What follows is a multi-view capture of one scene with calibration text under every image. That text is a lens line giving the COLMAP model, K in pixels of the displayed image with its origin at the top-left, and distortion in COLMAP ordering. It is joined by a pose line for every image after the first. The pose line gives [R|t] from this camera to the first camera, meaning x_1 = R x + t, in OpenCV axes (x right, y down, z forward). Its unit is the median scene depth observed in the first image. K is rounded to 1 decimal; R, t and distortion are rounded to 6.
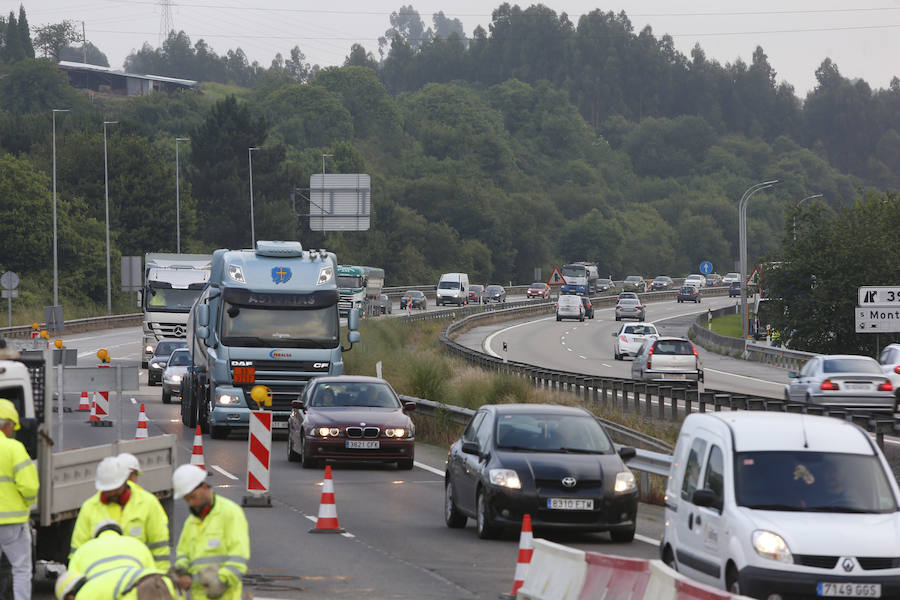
lens RADIAL K [[4801.0, 0, 476.6], [0, 4801.0, 299.4], [0, 0, 1]] dist [1.517278, 4.875830]
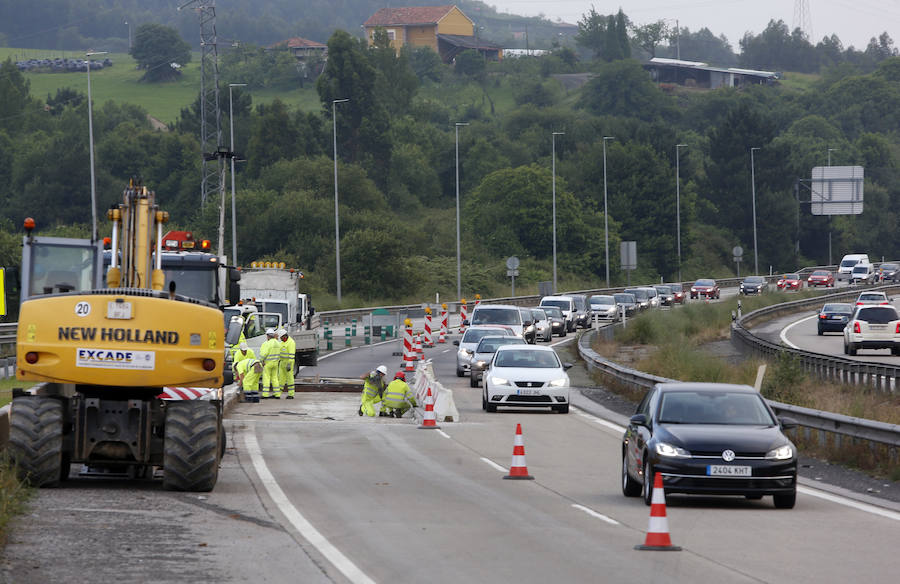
lens RADIAL K [[5562.6, 0, 450.0], [0, 5562.6, 292.0], [0, 0, 1]] dist [1.621486, 14.242216]
pose [[0.988760, -0.007663, -0.149313, 0.073292], [0.008313, 0.999958, 0.003730, -0.001114], [0.149278, -0.004929, 0.988783, -0.330381]]
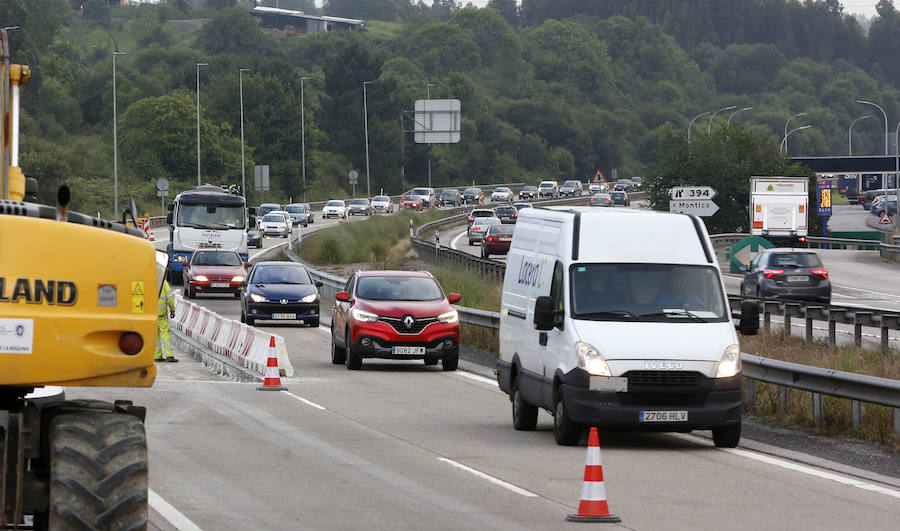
lens RADIAL K [[4524.6, 0, 450.0], [0, 4524.6, 265.5], [0, 0, 1]] dist [-0.139225, -6.348769]
pose [[0.998188, -0.005126, -0.059962, 0.043409], [0.006105, 0.999851, 0.016154, -0.000626], [0.059870, -0.016491, 0.998070, -0.208487]]
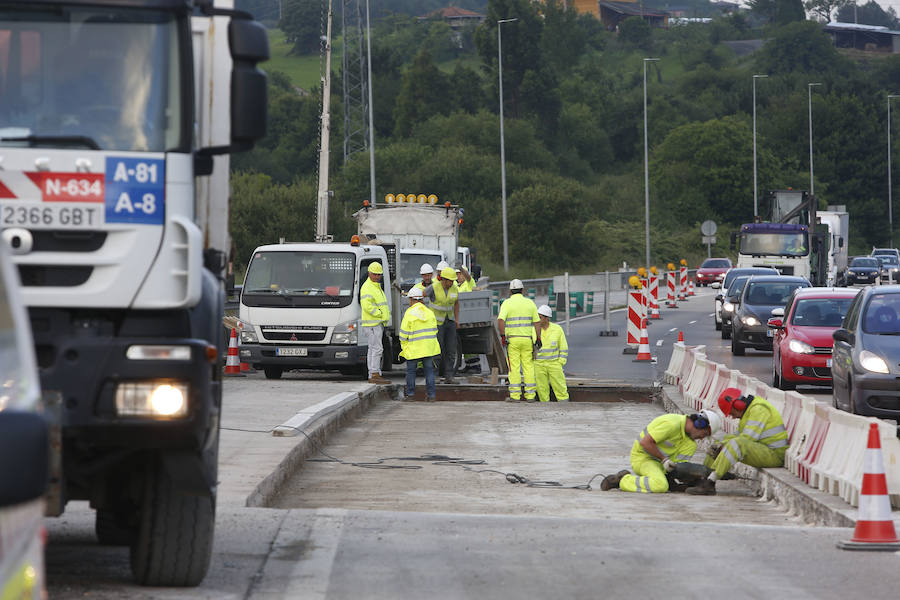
lens RADIAL K [[5004.4, 0, 450.0], [0, 5004.4, 300.0], [0, 0, 1]] dist [1.582227, 4.696058]
pose [[0.984116, -0.014436, -0.176940, 0.032683], [0.015855, 0.999852, 0.006611, 0.002591], [0.176818, -0.009312, 0.984199, -0.105227]]
